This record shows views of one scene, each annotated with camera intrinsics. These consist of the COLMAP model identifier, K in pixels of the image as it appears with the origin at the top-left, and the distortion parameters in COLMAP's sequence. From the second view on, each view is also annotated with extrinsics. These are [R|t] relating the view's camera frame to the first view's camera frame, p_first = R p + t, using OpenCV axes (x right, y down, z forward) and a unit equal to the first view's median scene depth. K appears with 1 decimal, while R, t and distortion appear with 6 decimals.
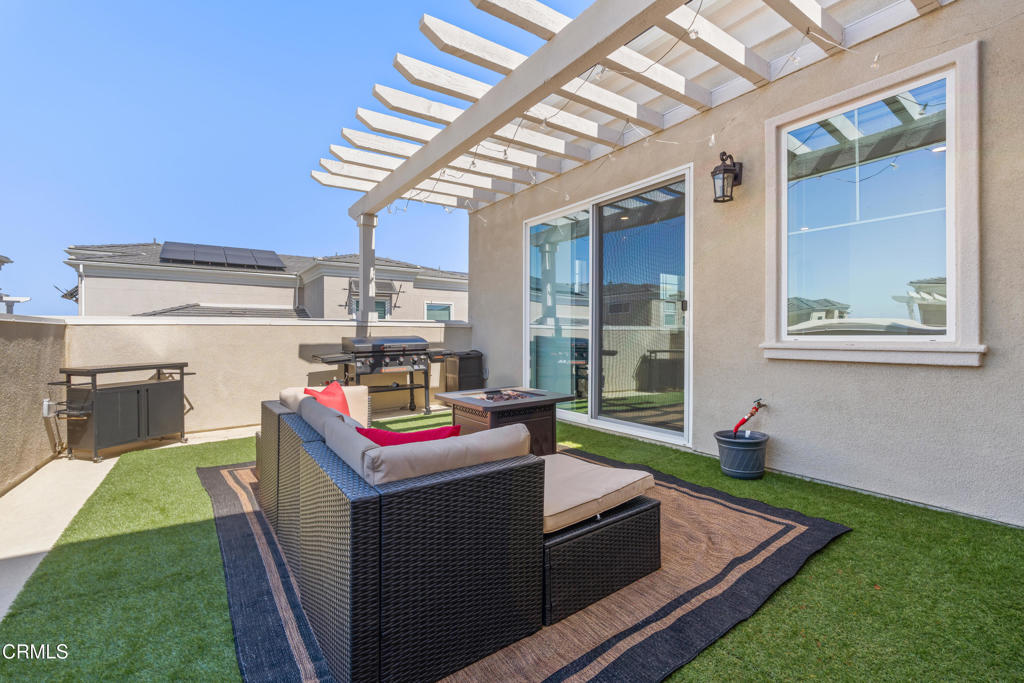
lens RADIAL K [[455.4, 0, 513.0], [0, 455.4, 339.1], [0, 0, 1]] dist [-0.004834, -0.000252]
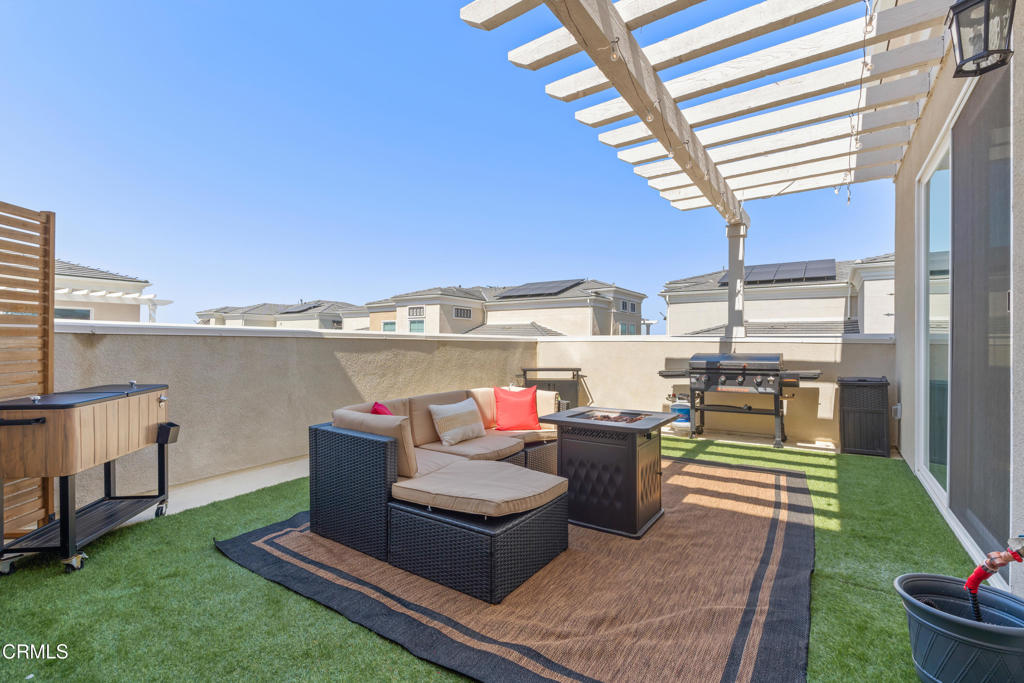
lens RADIAL K [[455.4, 0, 509.3], [0, 455.4, 342.2], [0, 0, 1]] dist [-0.004834, -0.000252]
pose [[0.336901, 0.001493, -0.941539, 0.461523], [-0.022751, 0.999720, -0.006555, -0.012347], [0.941265, 0.023630, 0.336840, 0.265614]]
